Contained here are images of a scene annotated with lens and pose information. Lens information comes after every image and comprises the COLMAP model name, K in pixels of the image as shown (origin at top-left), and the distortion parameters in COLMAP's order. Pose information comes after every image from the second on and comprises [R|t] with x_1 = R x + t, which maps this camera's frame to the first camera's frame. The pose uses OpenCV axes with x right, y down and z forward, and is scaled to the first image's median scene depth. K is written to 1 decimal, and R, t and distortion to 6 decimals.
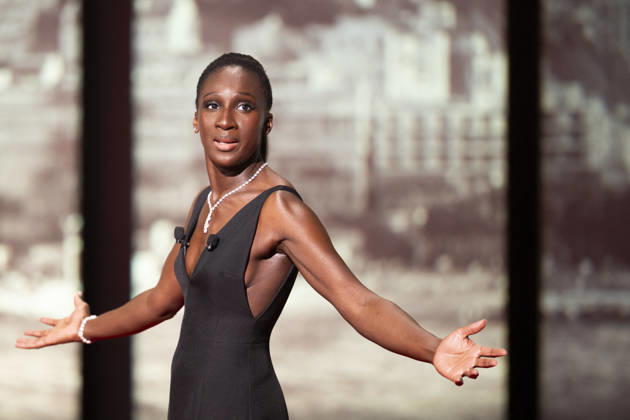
lens RADIAL K [[3584.6, 0, 315.0], [0, 3584.6, 210.0], [0, 0, 1]] dist [-0.010104, 1.778317]
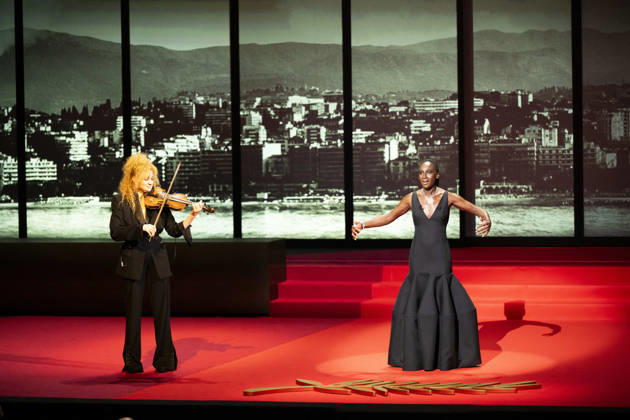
lens RADIAL K [[2699.8, 0, 314.7], [0, 2699.8, 264.3], [0, 0, 1]] dist [0.161624, 0.867954]
pose [[0.999573, -0.013346, -0.025999, -0.144869], [0.013076, 0.999859, -0.010513, 0.118909], [0.026136, 0.010168, 0.999607, -1.823856]]
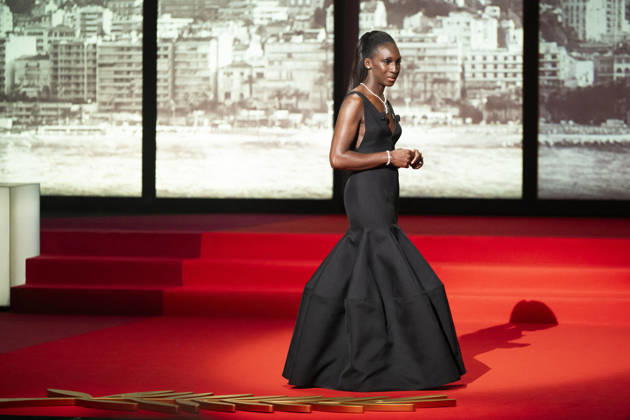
lens RADIAL K [[3584.6, 0, 315.0], [0, 3584.6, 210.0], [0, 0, 1]] dist [-0.010104, 1.778317]
pose [[0.999556, 0.001064, 0.029780, -0.144576], [-0.000779, 0.999954, -0.009591, 0.092469], [-0.029788, 0.009563, 0.999510, -1.249951]]
